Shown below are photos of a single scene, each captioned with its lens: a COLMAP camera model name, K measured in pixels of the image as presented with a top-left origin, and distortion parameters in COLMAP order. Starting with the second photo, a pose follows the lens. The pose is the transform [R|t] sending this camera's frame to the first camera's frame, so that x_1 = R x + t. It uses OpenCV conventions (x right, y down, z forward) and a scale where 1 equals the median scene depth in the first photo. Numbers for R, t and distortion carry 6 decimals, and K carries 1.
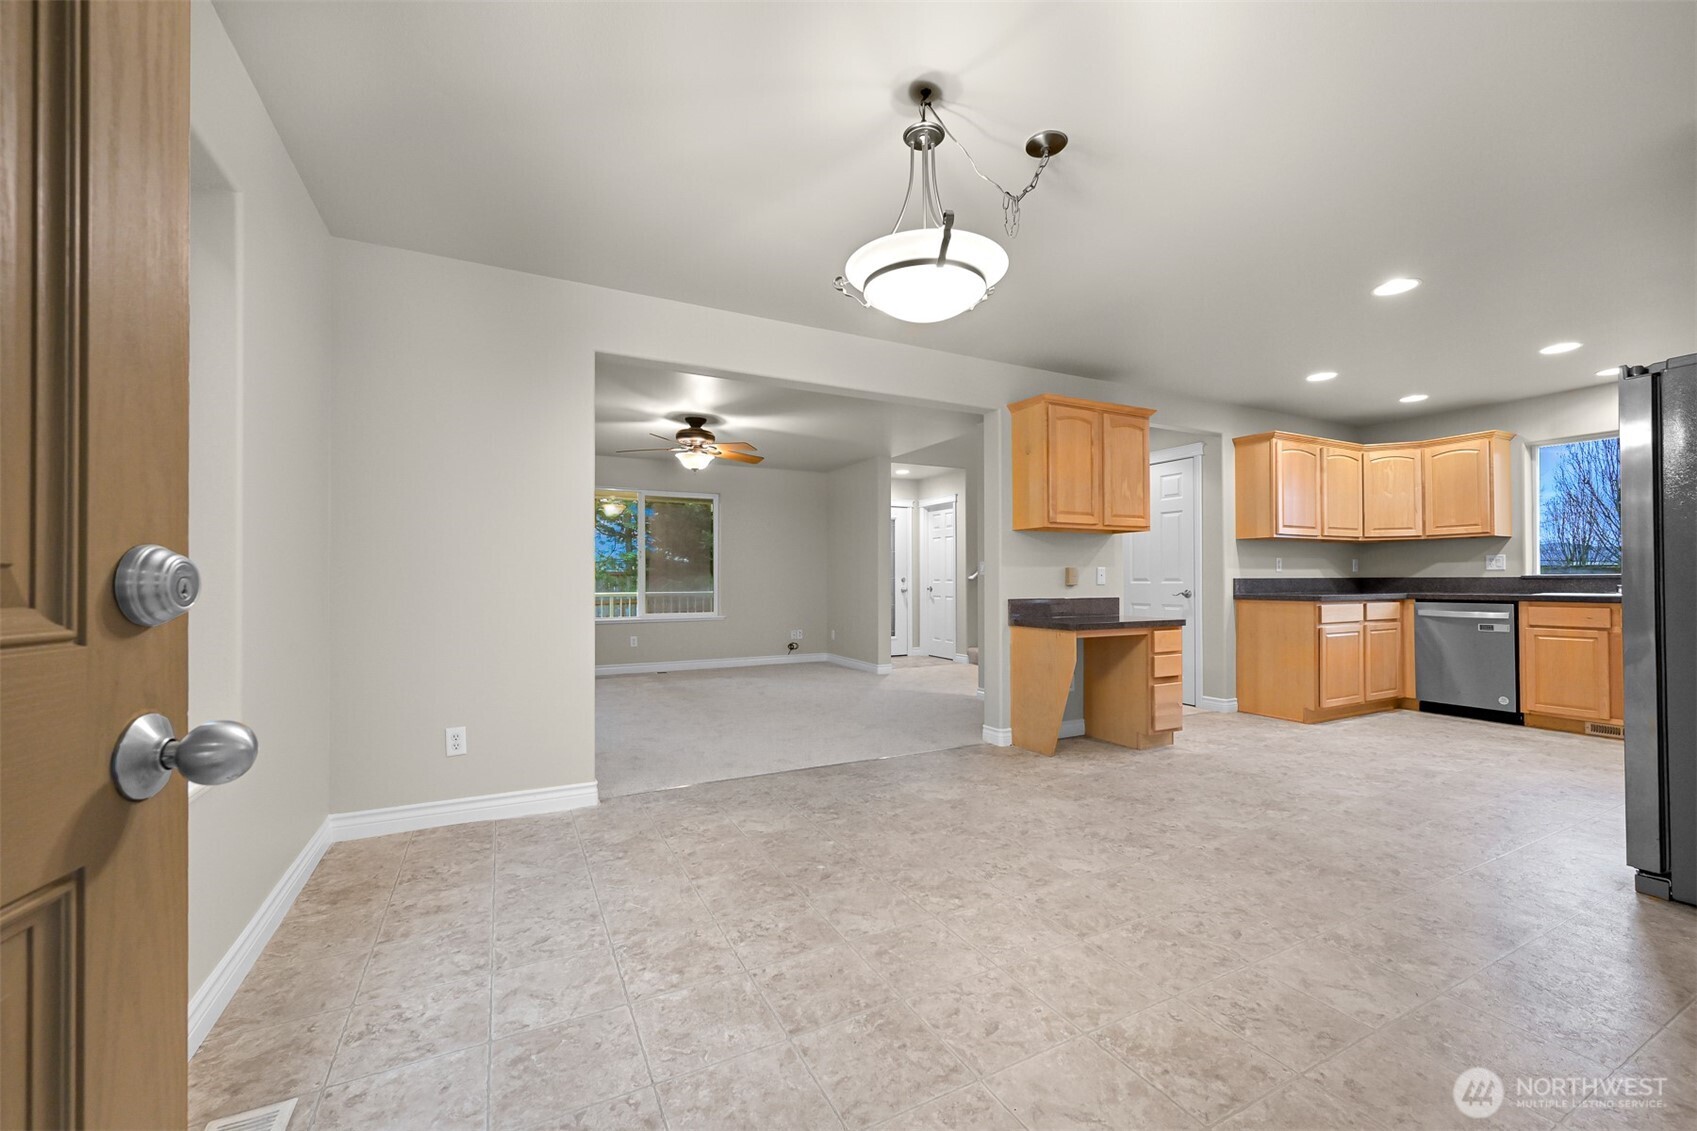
lens RADIAL K [[680.1, 0, 850.2], [0, 680.1, 575.5], [0, 0, 1]] dist [-0.002602, -0.000281]
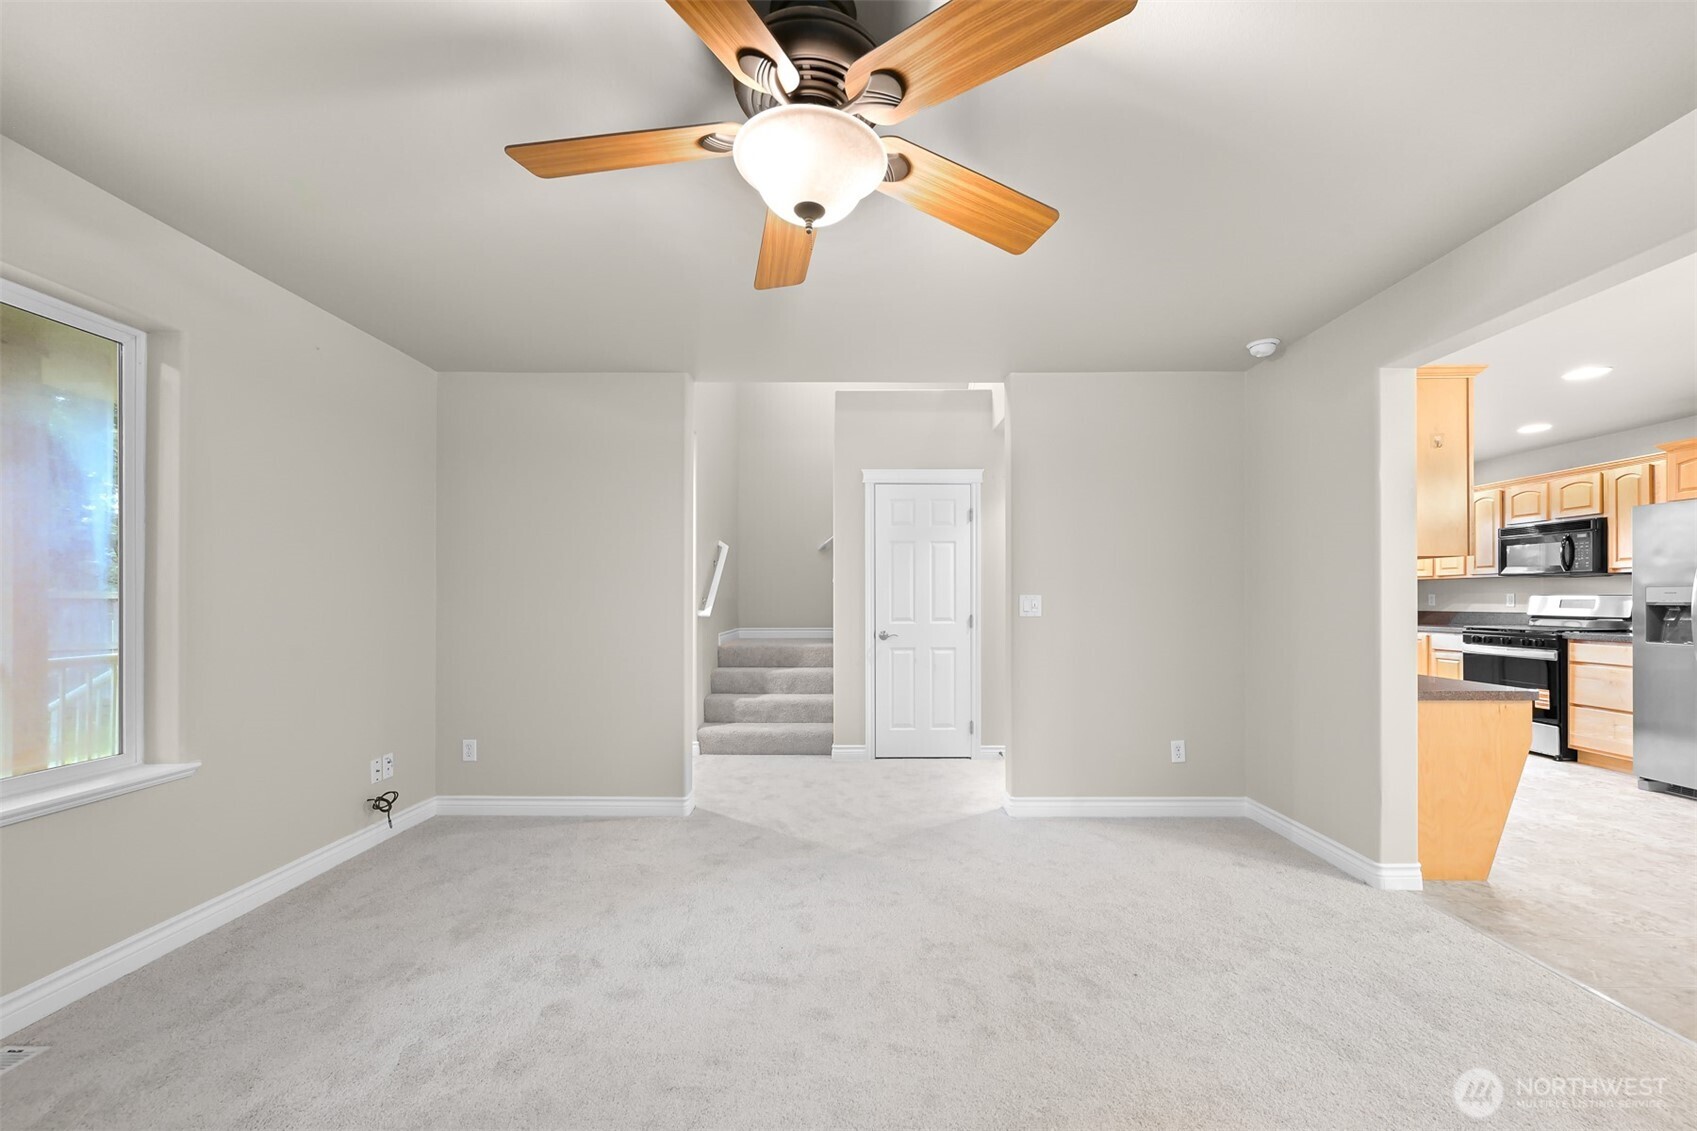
lens RADIAL K [[676.1, 0, 853.7], [0, 676.1, 598.3], [0, 0, 1]] dist [-0.000703, 0.000260]
pose [[0.457988, 0.004873, 0.888945, -0.582458], [-0.006133, 0.999978, -0.002322, -0.019922], [-0.888937, -0.004389, 0.458008, 1.156133]]
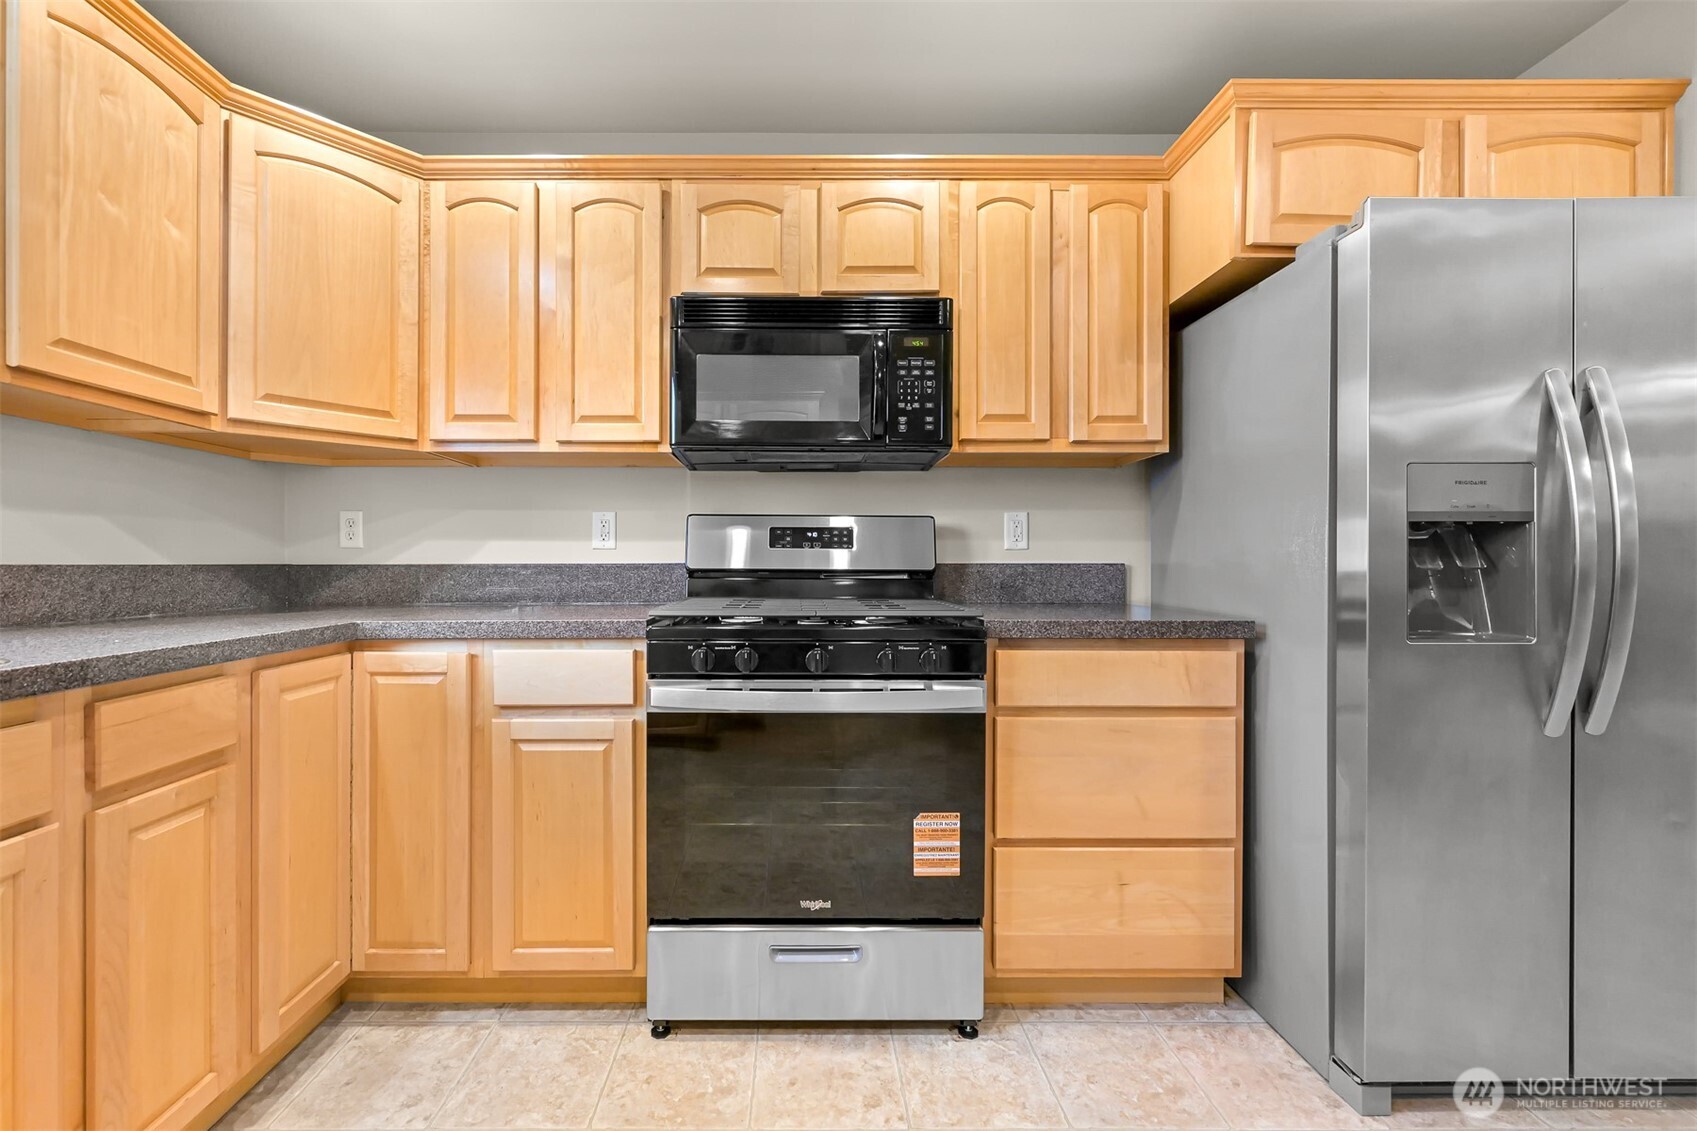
lens RADIAL K [[691.4, 0, 795.3], [0, 691.4, 563.6], [0, 0, 1]] dist [-0.003780, -0.000144]
pose [[-0.888472, 0.002624, 0.458923, 0.858863], [-0.001090, 0.999969, -0.007828, 0.000740], [-0.458929, -0.007455, -0.888442, 0.989991]]
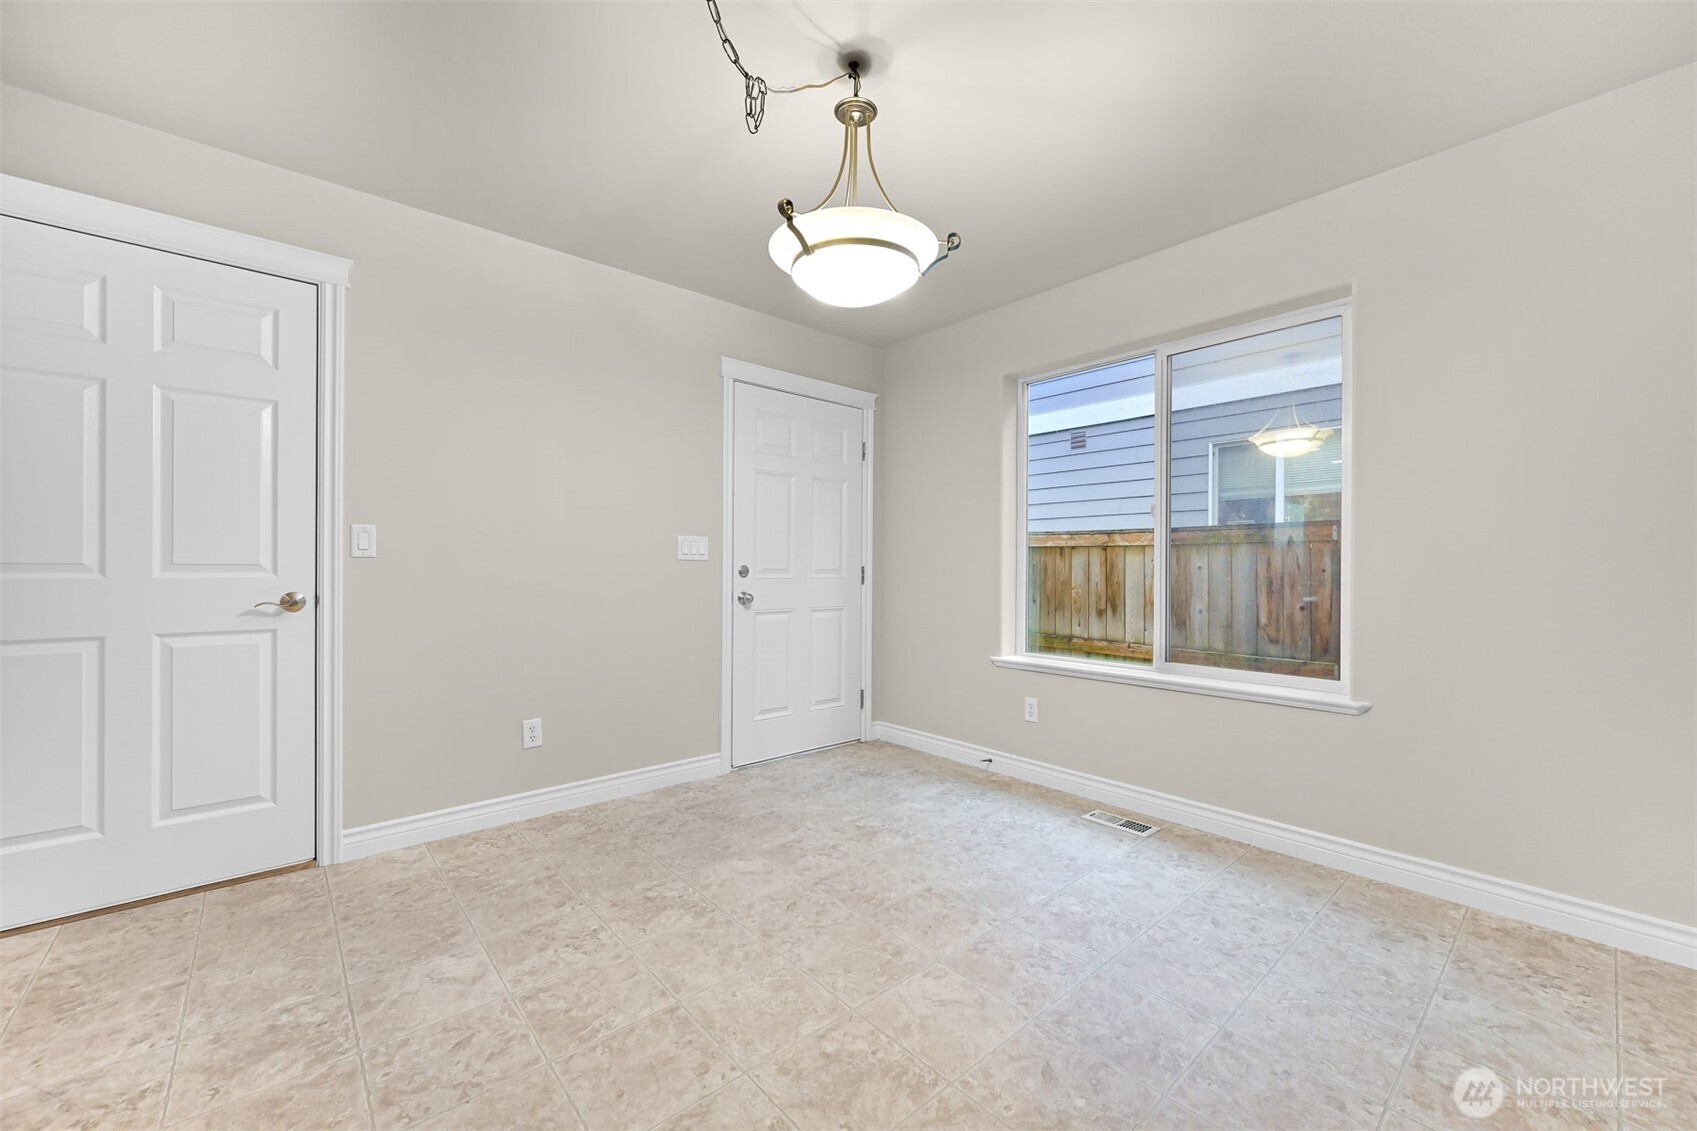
lens RADIAL K [[666.4, 0, 856.1], [0, 666.4, 566.3], [0, 0, 1]] dist [-0.001712, -0.000094]
pose [[-0.968383, -0.001017, -0.249467, 0.149468], [0.001081, 0.999965, -0.008273, 0.001011], [0.249467, -0.008281, -0.968348, 0.834293]]
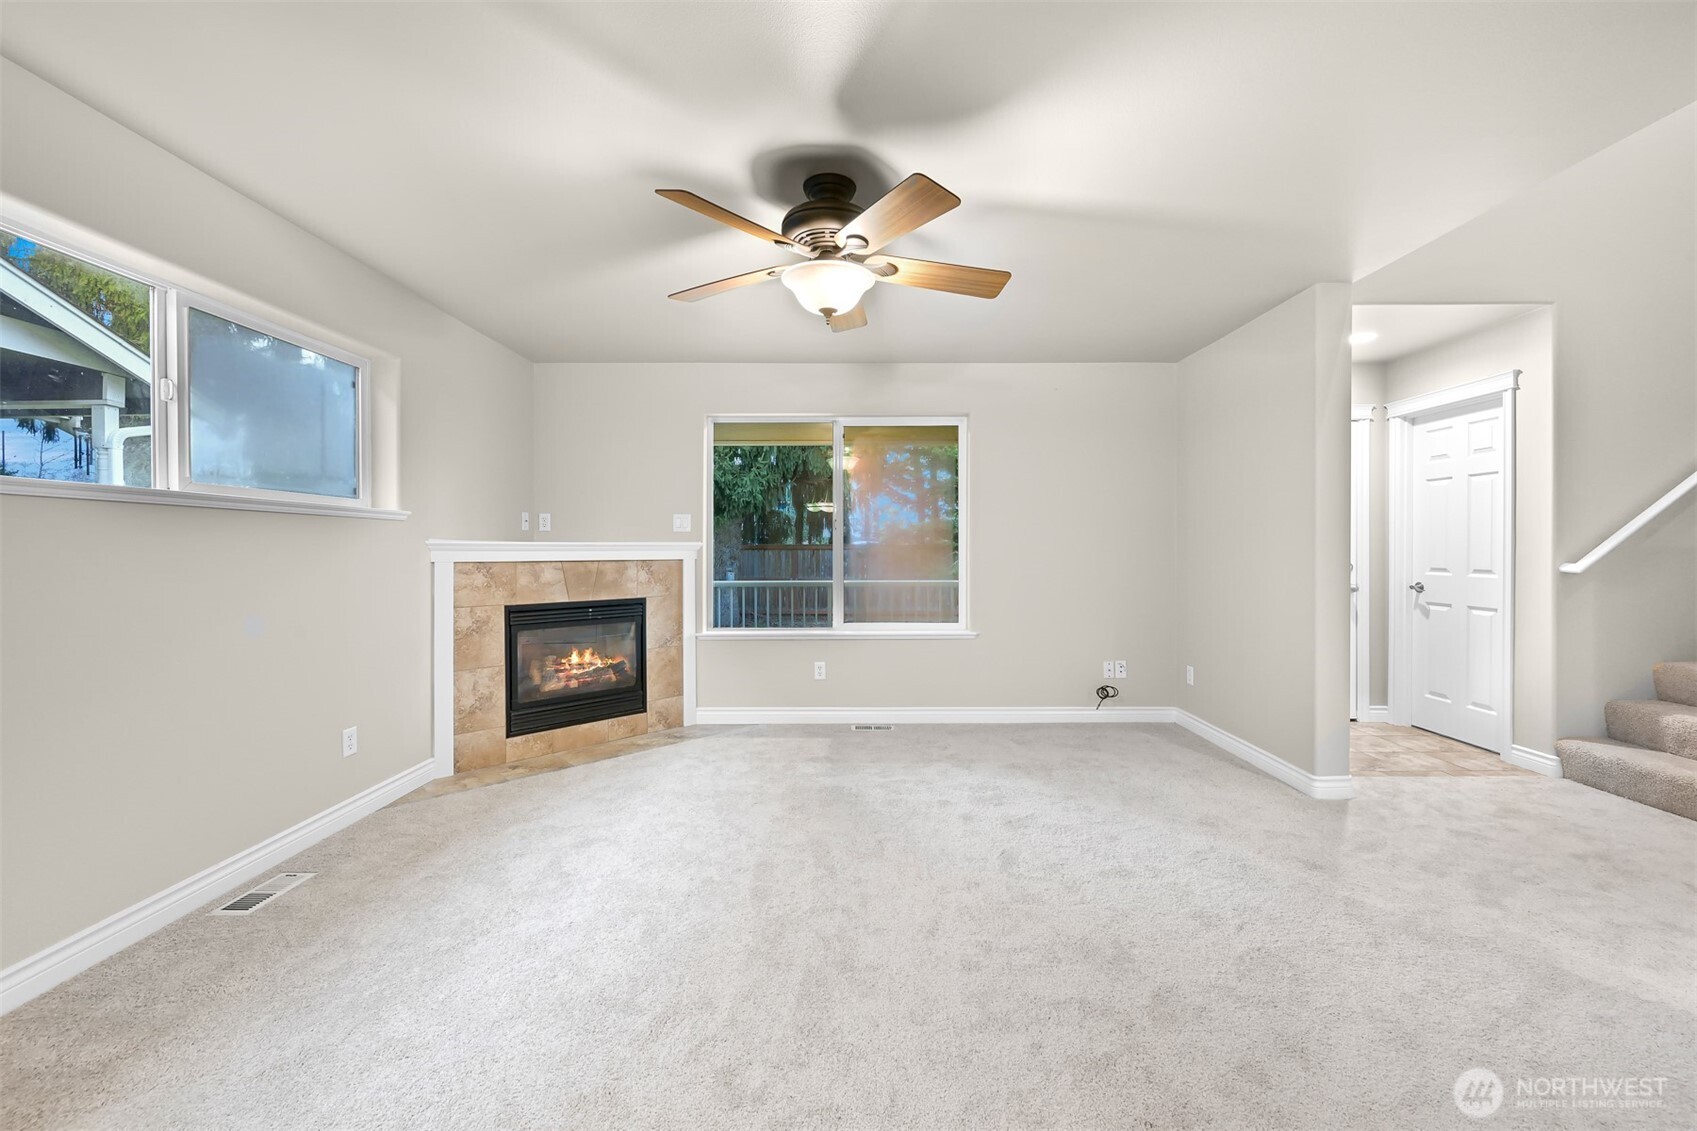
lens RADIAL K [[670.5, 0, 852.2], [0, 670.5, 552.4], [0, 0, 1]] dist [-0.001066, 0.000109]
pose [[0.890401, 0.003260, -0.455166, -0.044504], [0.001753, 0.999942, 0.010591, -0.022363], [0.455174, -0.010228, 0.890344, 0.860250]]
